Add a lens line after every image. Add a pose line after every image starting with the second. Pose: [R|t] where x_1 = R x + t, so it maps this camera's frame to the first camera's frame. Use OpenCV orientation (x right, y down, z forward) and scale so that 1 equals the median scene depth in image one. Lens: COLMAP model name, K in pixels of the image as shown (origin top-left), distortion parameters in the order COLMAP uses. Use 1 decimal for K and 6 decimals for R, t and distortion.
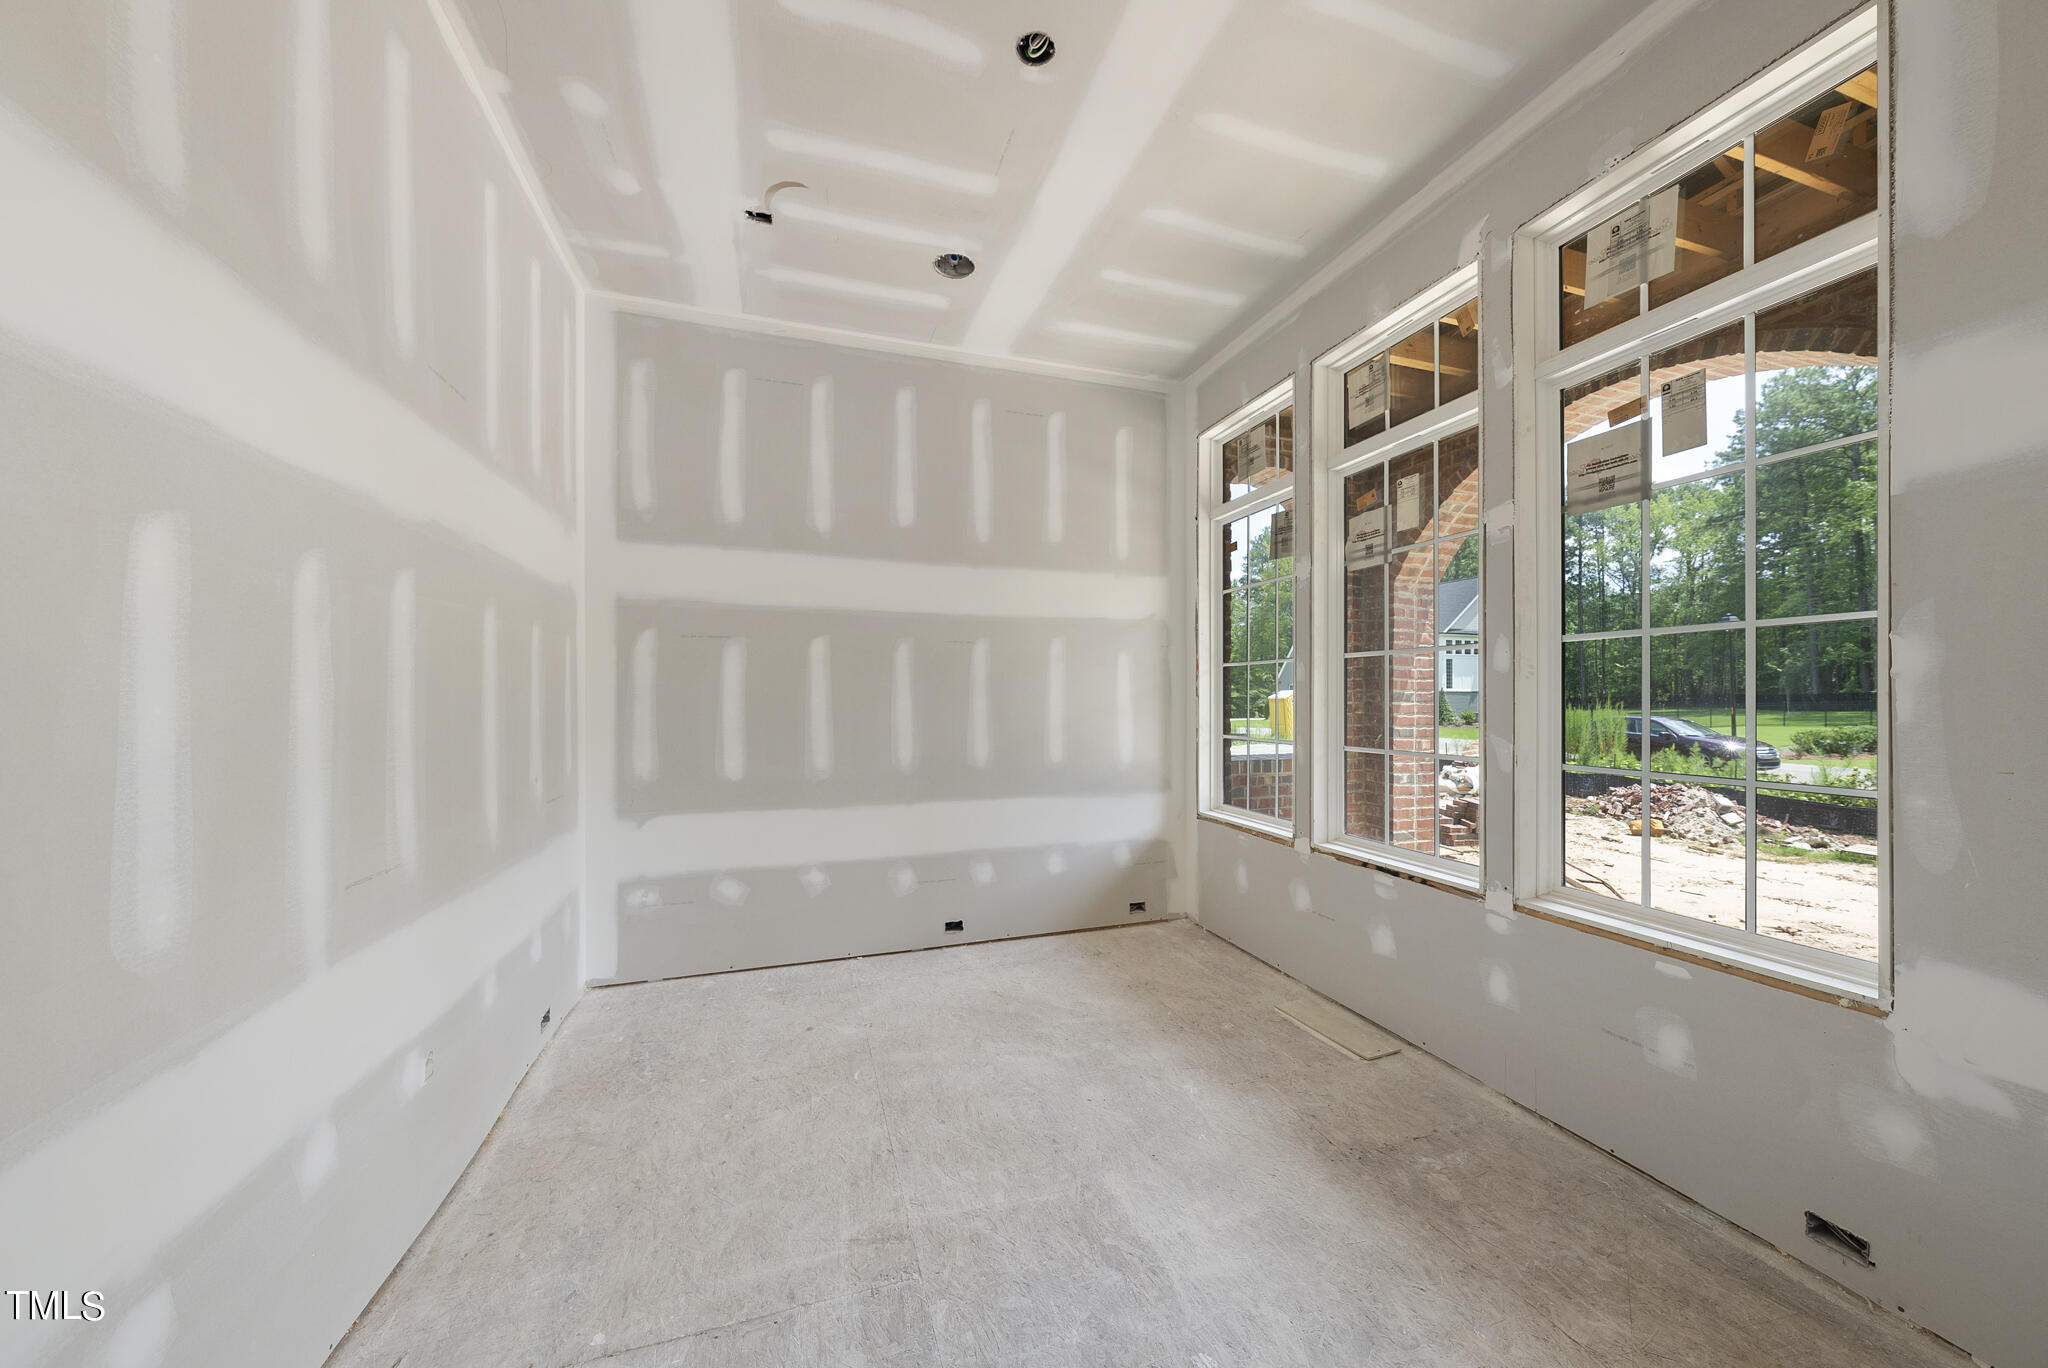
lens RADIAL K [[710.9, 0, 1022.5], [0, 710.9, 693.5], [0, 0, 1]] dist [-0.001762, -0.000128]
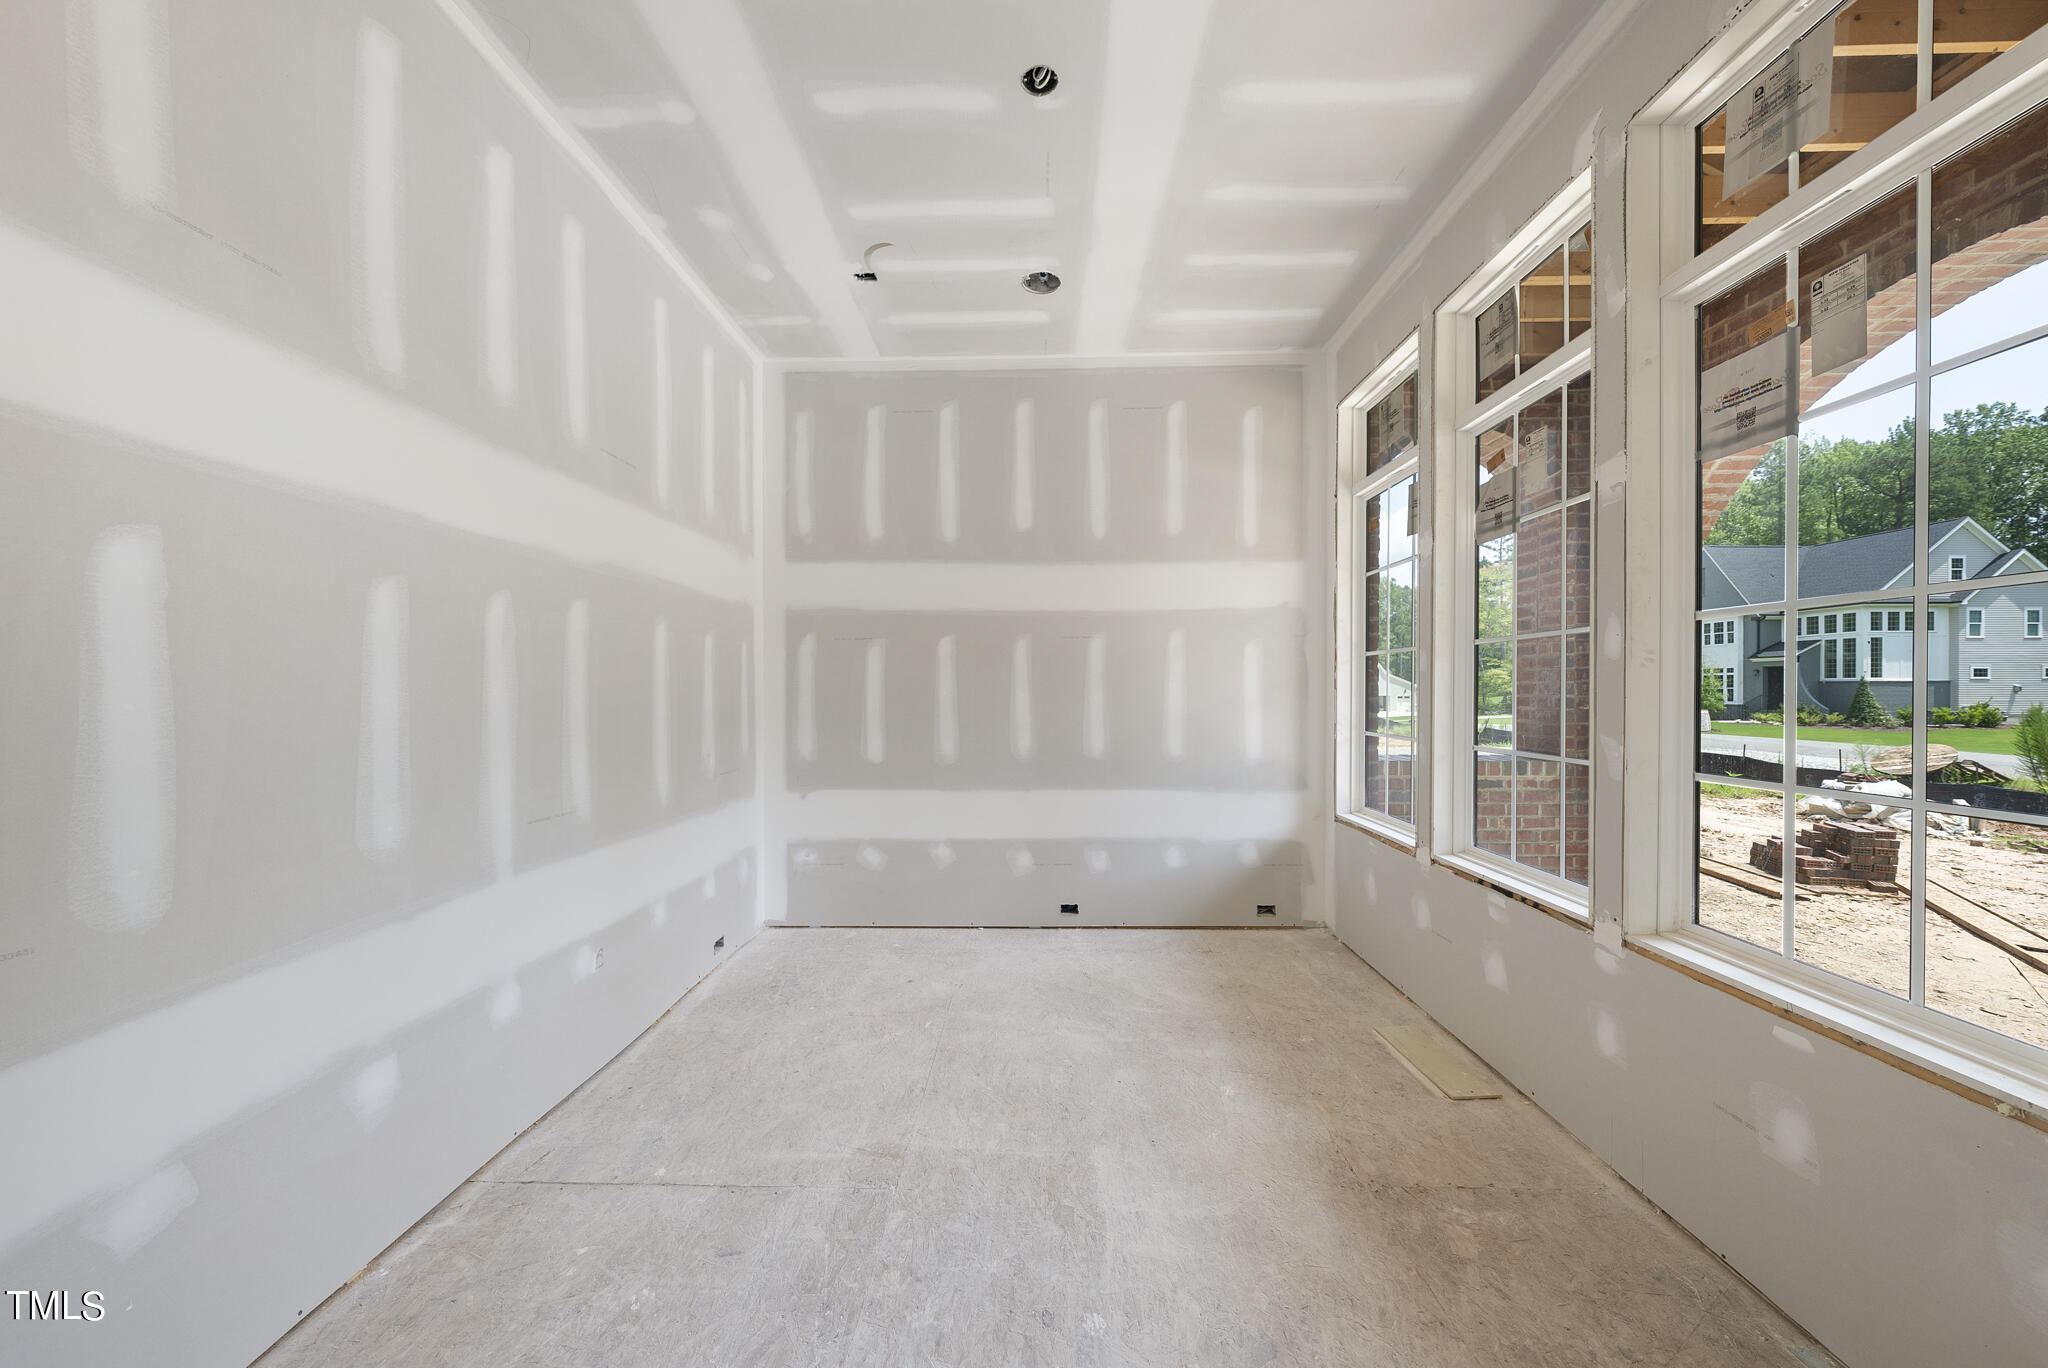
lens RADIAL K [[710.9, 0, 1019.1], [0, 710.9, 690.3], [0, 0, 1]] dist [-0.001762, -0.000128]
pose [[0.941078, -0.001540, -0.338187, 0.303962], [0.003379, 0.999983, 0.004848, 0.000027], [0.338173, -0.005705, 0.941067, -0.014834]]
